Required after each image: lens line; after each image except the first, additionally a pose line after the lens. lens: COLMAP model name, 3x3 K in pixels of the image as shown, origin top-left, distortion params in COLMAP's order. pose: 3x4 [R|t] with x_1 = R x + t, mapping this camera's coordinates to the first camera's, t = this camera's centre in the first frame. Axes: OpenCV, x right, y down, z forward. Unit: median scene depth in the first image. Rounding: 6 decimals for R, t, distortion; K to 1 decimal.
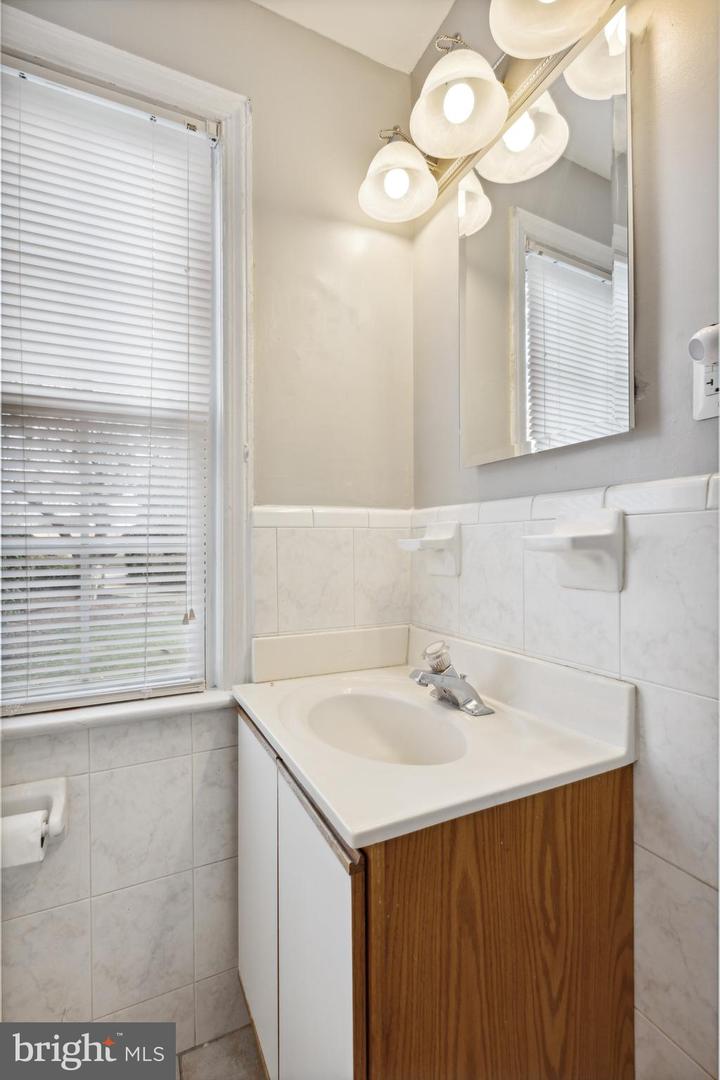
lens RADIAL K [[489.6, 0, 360.0], [0, 489.6, 540.0], [0, 0, 1]] dist [-0.000450, -0.000453]
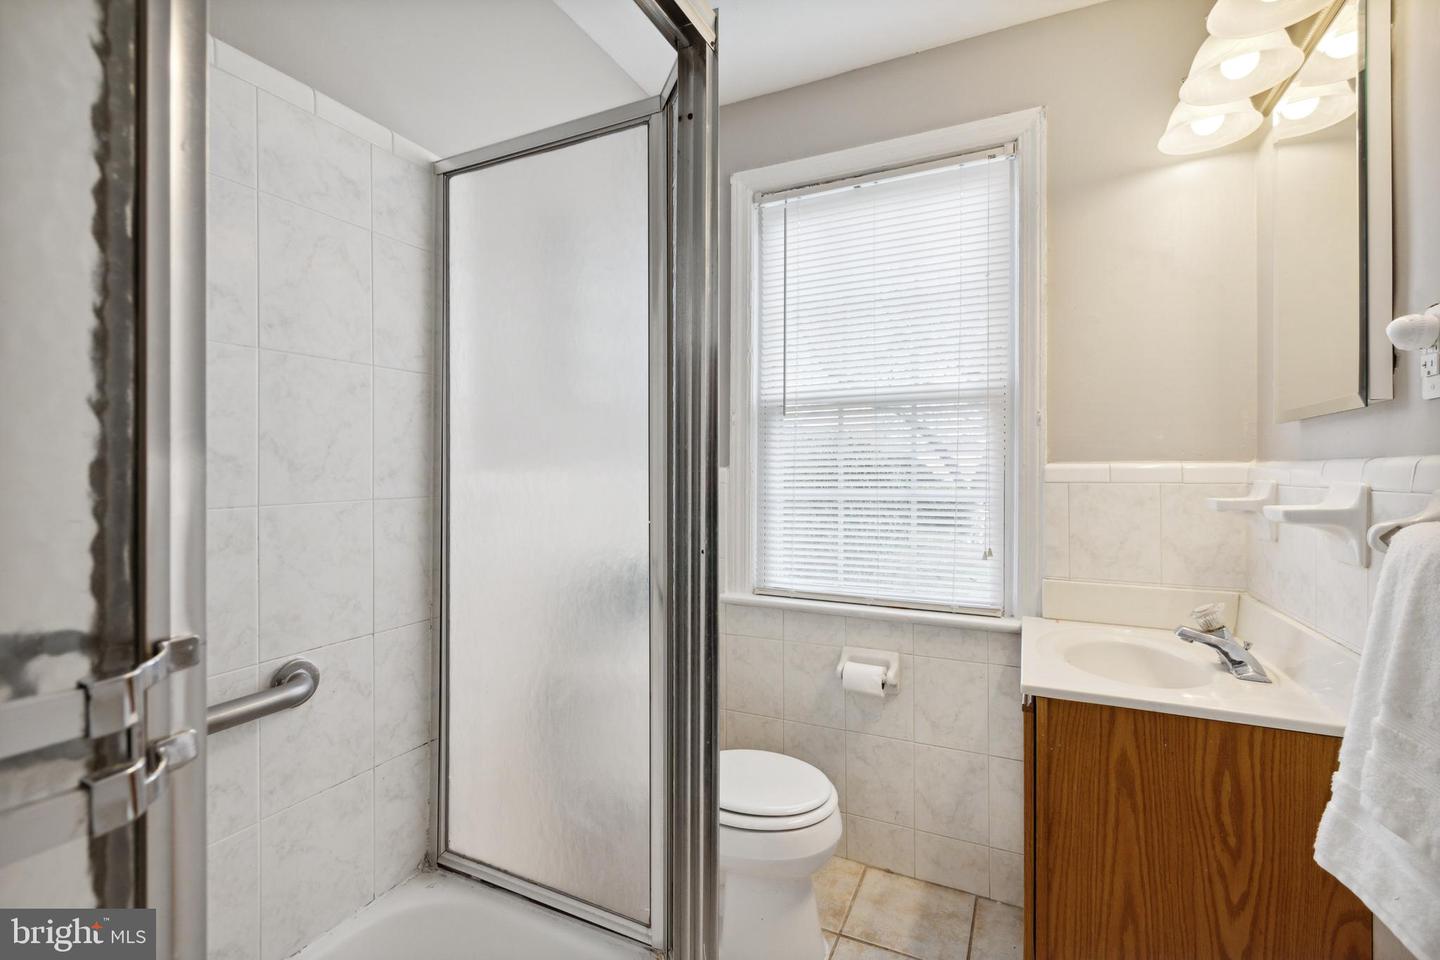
lens RADIAL K [[655.0, 0, 709.4], [0, 655.0, 473.7], [0, 0, 1]] dist [0.001489, 0.000091]
pose [[0.619924, 0.009786, -0.784601, 0.540360], [0.000490, 0.999917, 0.012858, -0.072854], [0.784662, -0.008355, 0.619868, -0.611332]]
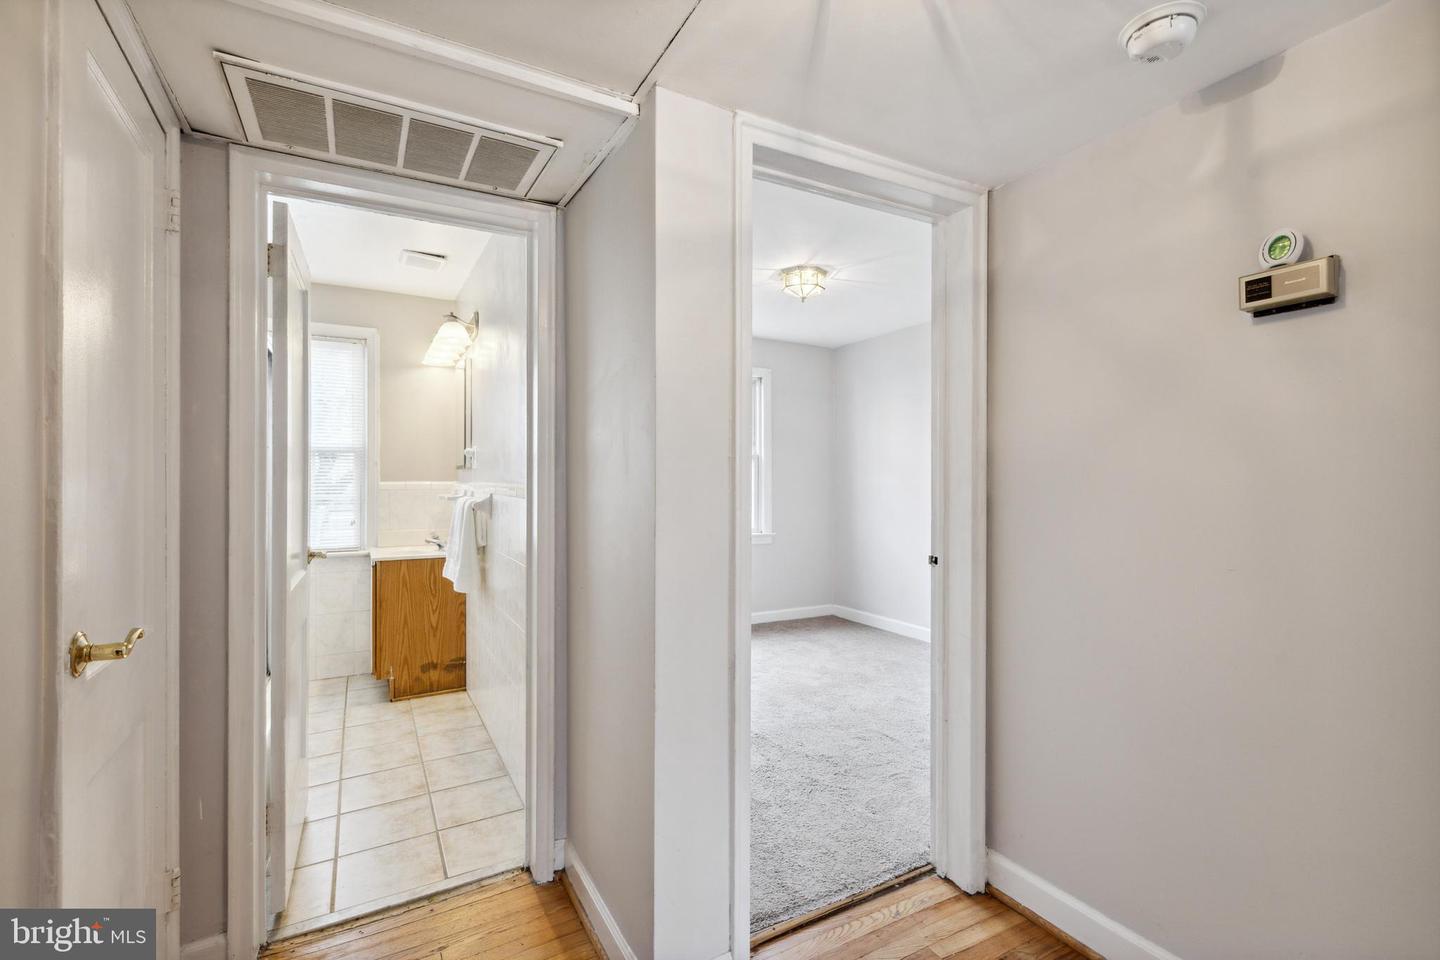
lens RADIAL K [[667.5, 0, 736.3], [0, 667.5, 483.7], [0, 0, 1]] dist [0.000204, 0.000189]
pose [[0.997913, 0.008011, 0.064071, 1.631662], [-0.008352, 0.999952, 0.005064, -0.103584], [-0.064027, -0.005589, 0.997932, -3.013469]]
